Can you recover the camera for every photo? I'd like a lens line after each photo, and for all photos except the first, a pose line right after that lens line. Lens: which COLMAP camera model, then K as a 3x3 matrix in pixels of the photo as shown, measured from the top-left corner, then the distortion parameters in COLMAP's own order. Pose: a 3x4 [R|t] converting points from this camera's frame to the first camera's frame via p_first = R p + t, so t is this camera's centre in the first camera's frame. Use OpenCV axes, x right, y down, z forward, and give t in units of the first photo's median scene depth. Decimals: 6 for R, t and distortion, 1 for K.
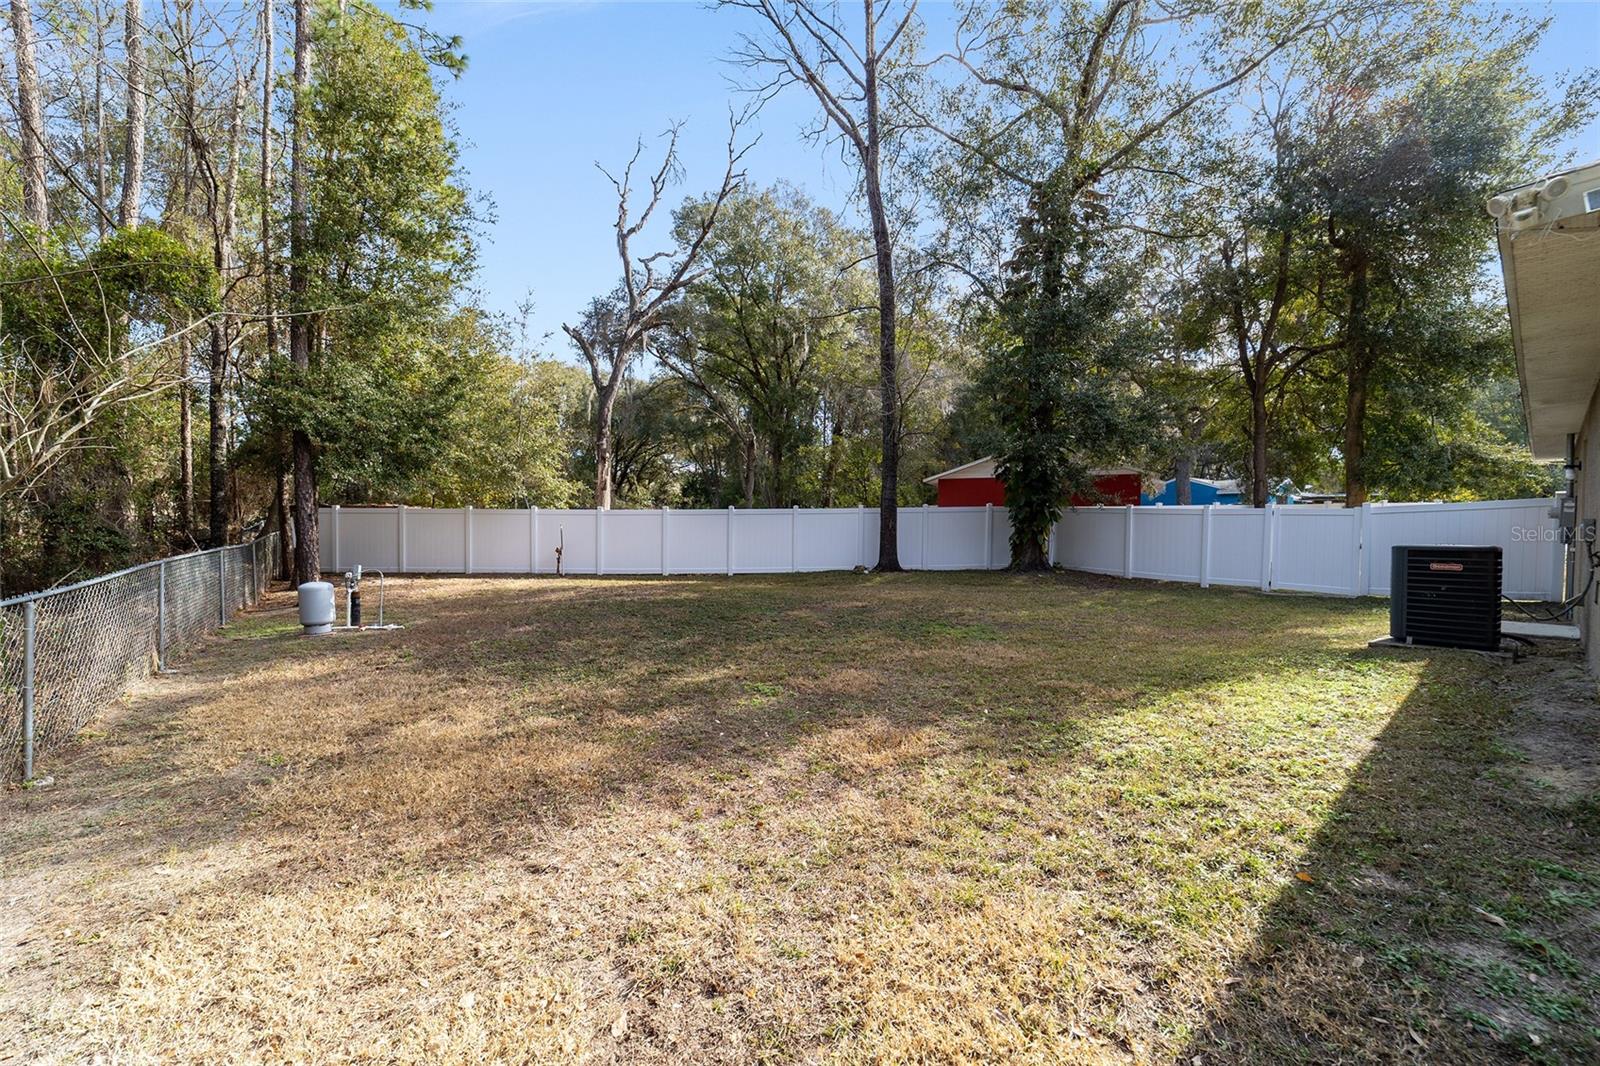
lens RADIAL K [[609.6, 0, 801.1], [0, 609.6, 533.6], [0, 0, 1]] dist [-0.008177, 0.003826]
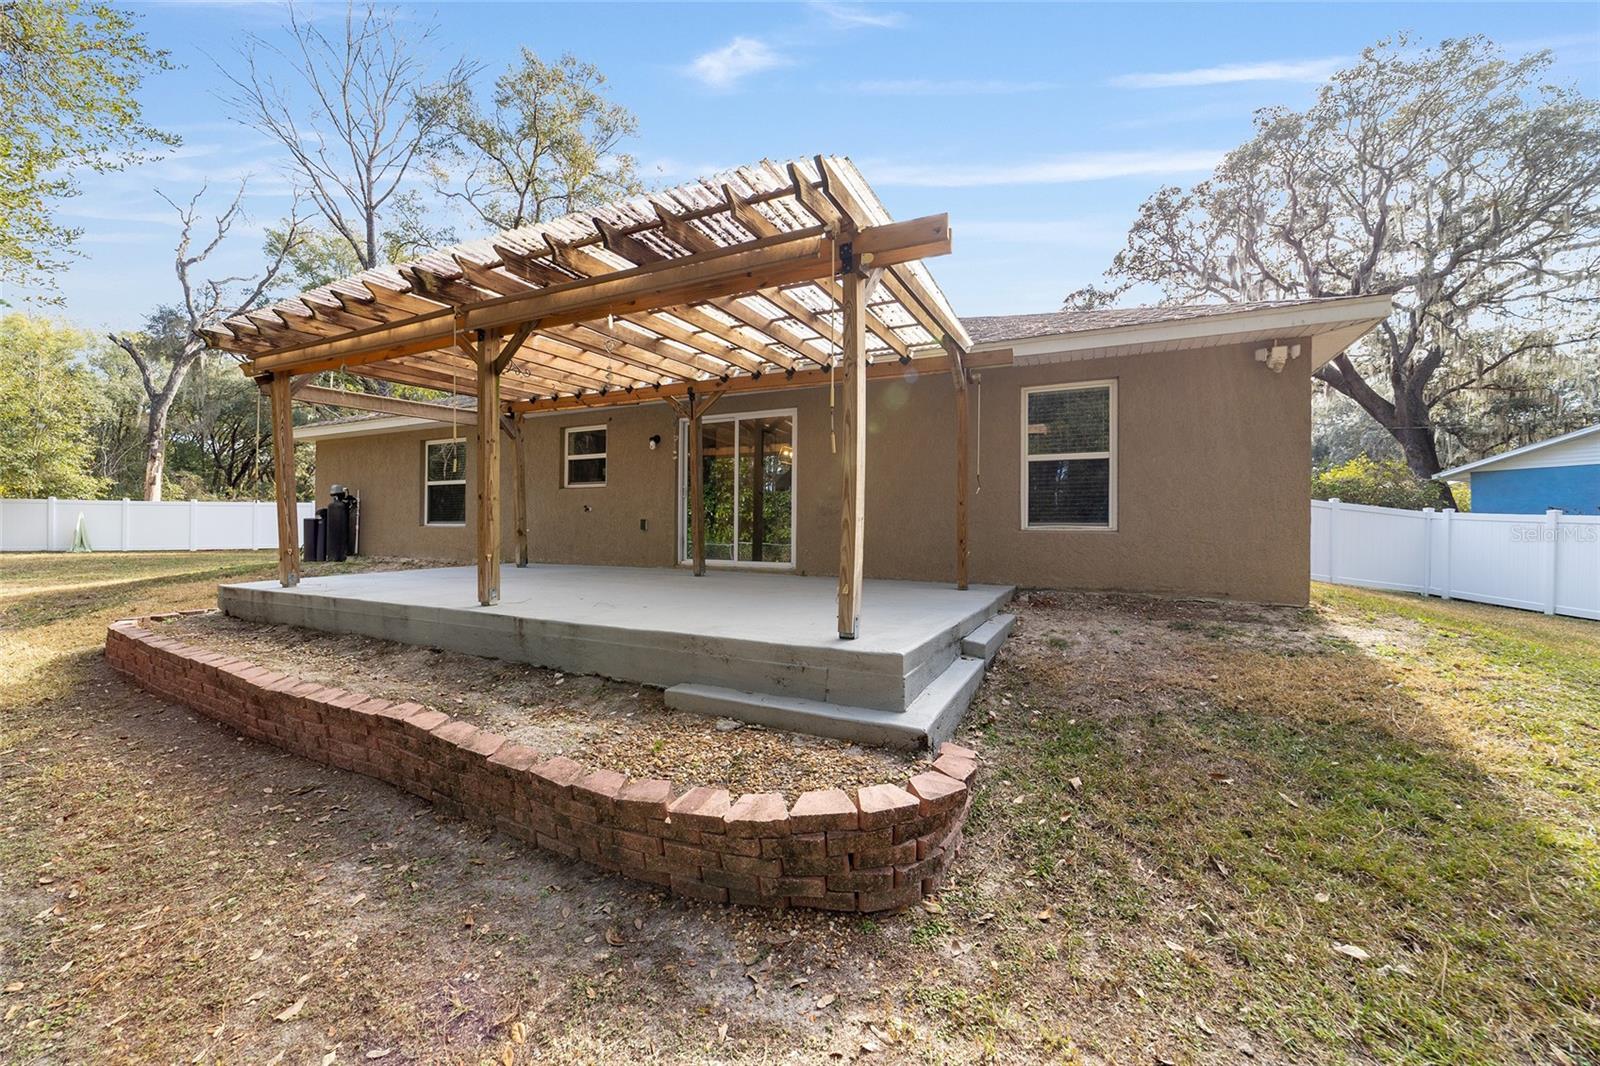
lens RADIAL K [[609.6, 0, 800.9], [0, 609.6, 523.7], [0, 0, 1]] dist [-0.008177, 0.003826]
pose [[0.914655, 0.000281, 0.404235, 0.324641], [0.006392, 0.999865, -0.015158, 0.026669], [-0.404184, 0.016448, 0.914530, -0.531370]]
